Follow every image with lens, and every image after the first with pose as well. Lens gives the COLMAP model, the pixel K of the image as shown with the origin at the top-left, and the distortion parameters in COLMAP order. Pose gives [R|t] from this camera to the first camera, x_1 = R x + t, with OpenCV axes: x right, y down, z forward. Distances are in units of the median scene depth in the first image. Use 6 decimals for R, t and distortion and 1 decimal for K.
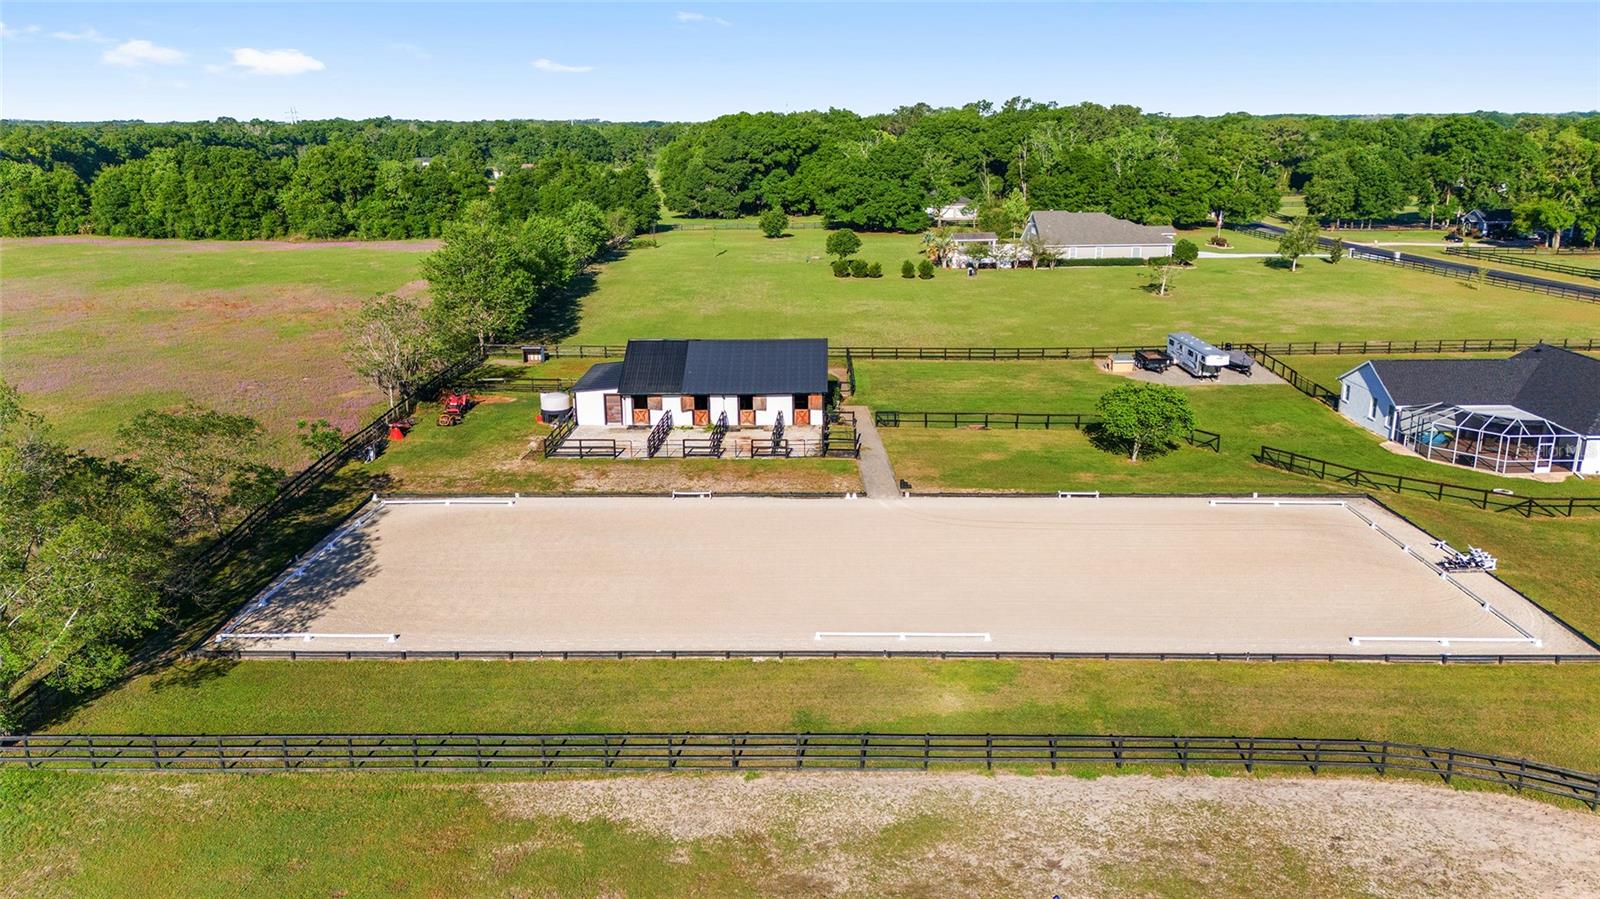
lens RADIAL K [[1176.5, 0, 809.9], [0, 1176.5, 446.9], [0, 0, 1]] dist [0.072431, -0.060300]
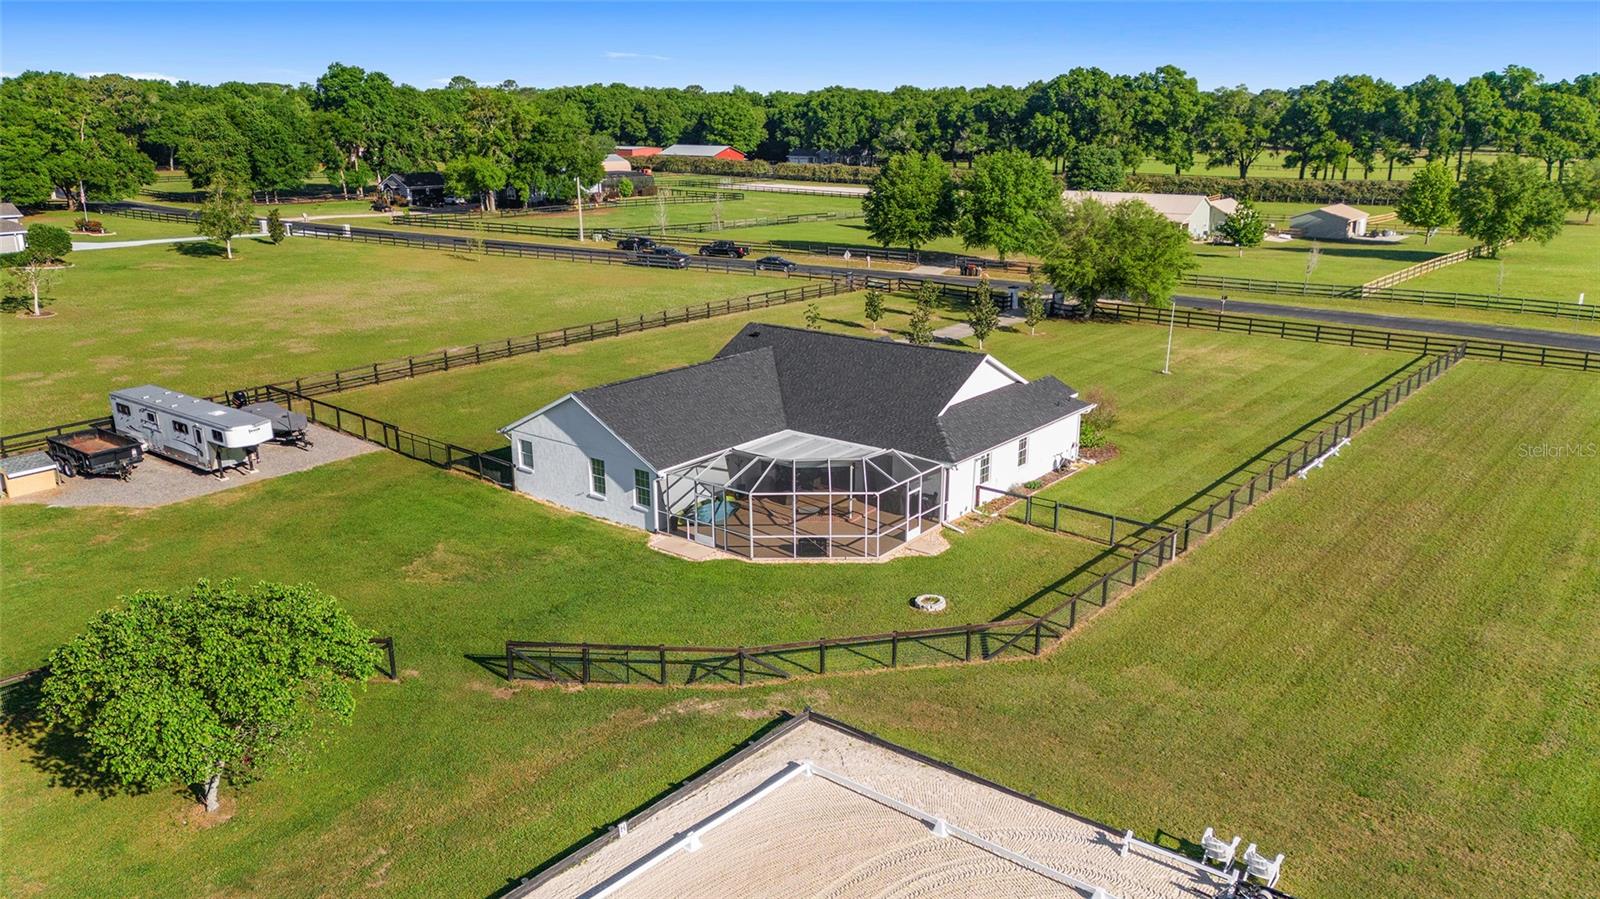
lens RADIAL K [[1176.5, 0, 803.3], [0, 1176.5, 447.5], [0, 0, 1]] dist [0.072431, -0.060300]
pose [[0.625032, -0.212959, 0.750988, 0.107451], [0.206391, 0.972914, 0.104116, -0.068988], [-0.752819, 0.089921, 0.652056, 0.479516]]
